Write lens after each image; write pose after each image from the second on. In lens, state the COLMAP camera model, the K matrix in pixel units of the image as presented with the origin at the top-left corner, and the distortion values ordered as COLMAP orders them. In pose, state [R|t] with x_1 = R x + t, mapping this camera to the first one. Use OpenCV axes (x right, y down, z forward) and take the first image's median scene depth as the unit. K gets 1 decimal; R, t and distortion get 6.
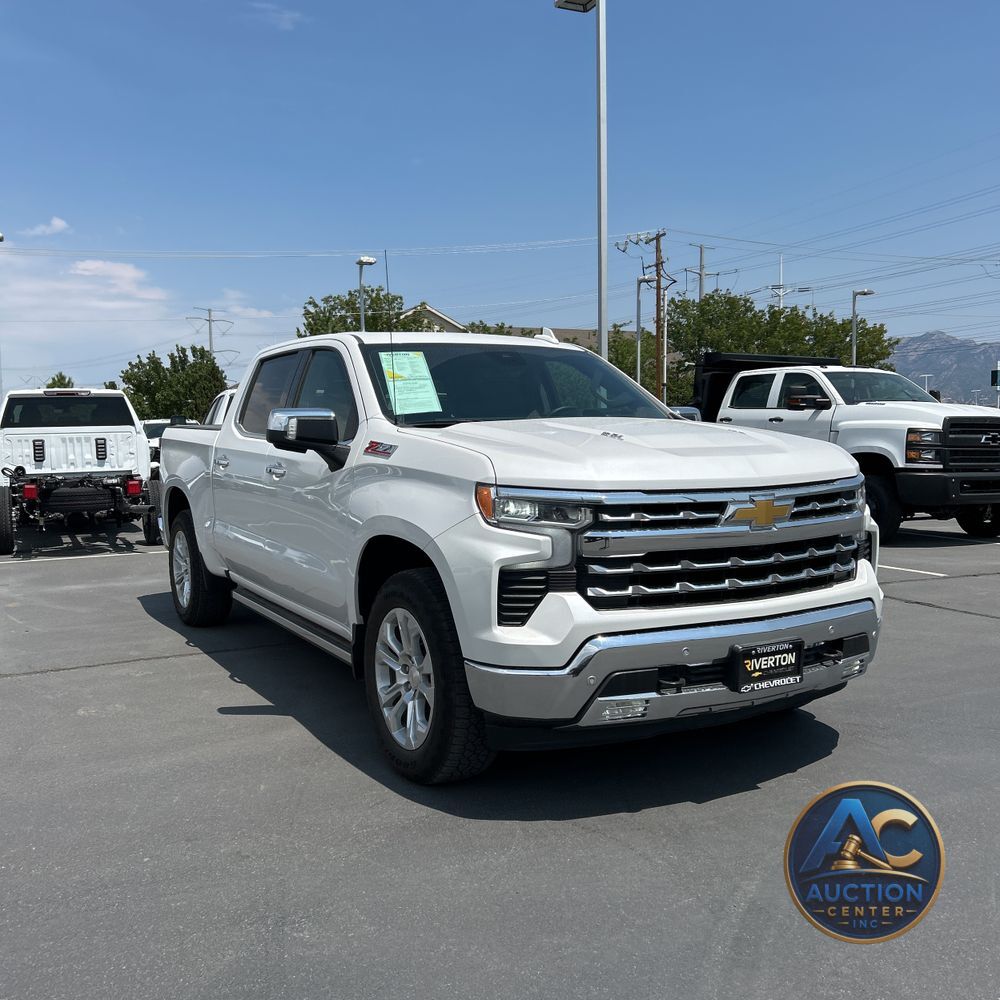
lens RADIAL K [[995.1, 0, 466.7], [0, 995.1, 502.7], [0, 0, 1]] dist [-0.014344, -0.030520]
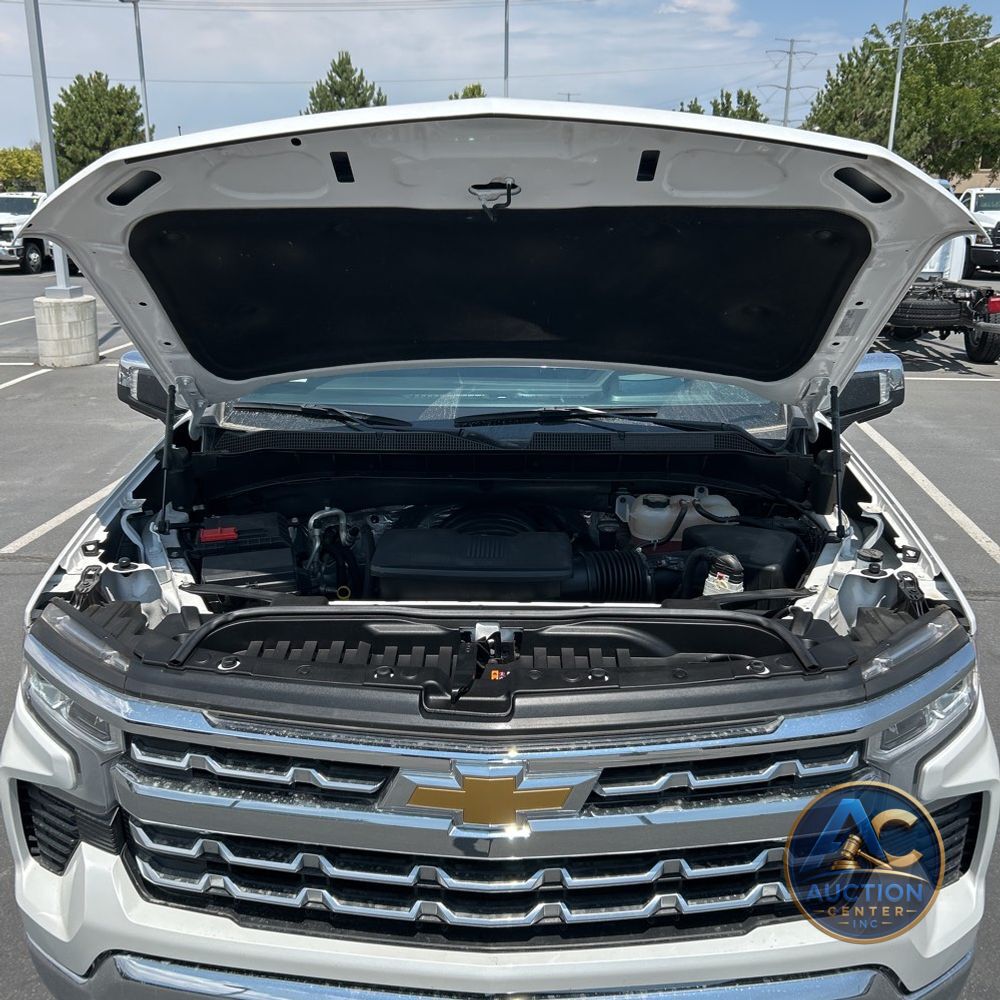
lens RADIAL K [[1000.3, 0, 500.0], [0, 1000.3, 500.0], [0, 0, 1]] dist [0.020553, -0.003088]
pose [[0.865620, 0.161666, -0.473885, 0.490469], [-0.044191, 0.967415, 0.249311, -0.230397], [0.498748, -0.194867, 0.844557, 0.641928]]
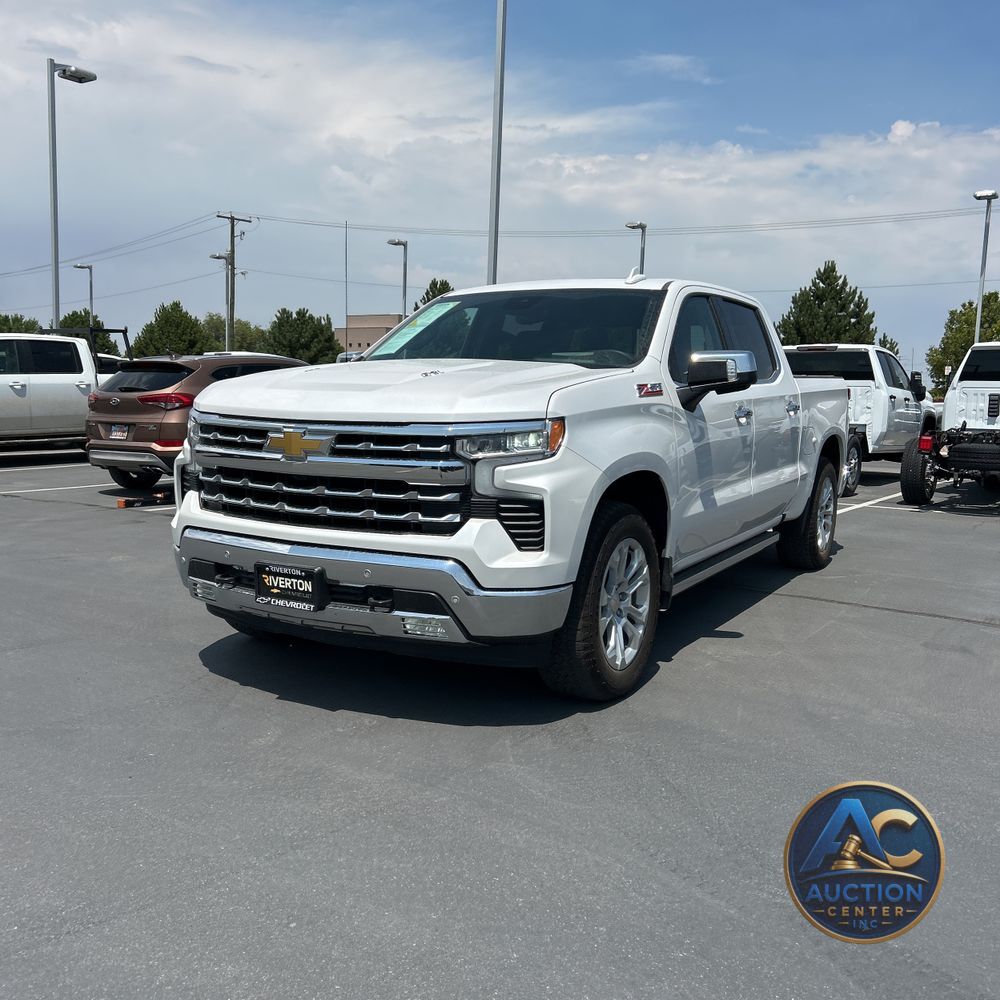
lens RADIAL K [[1000.3, 0, 500.0], [0, 1000.3, 500.0], [0, 0, 1]] dist [0.020553, -0.003088]
pose [[0.530932, 0.122588, -0.838500, 1.311197], [-0.089062, 0.992073, 0.088648, -0.044496], [0.842721, 0.027612, 0.537642, 0.605665]]
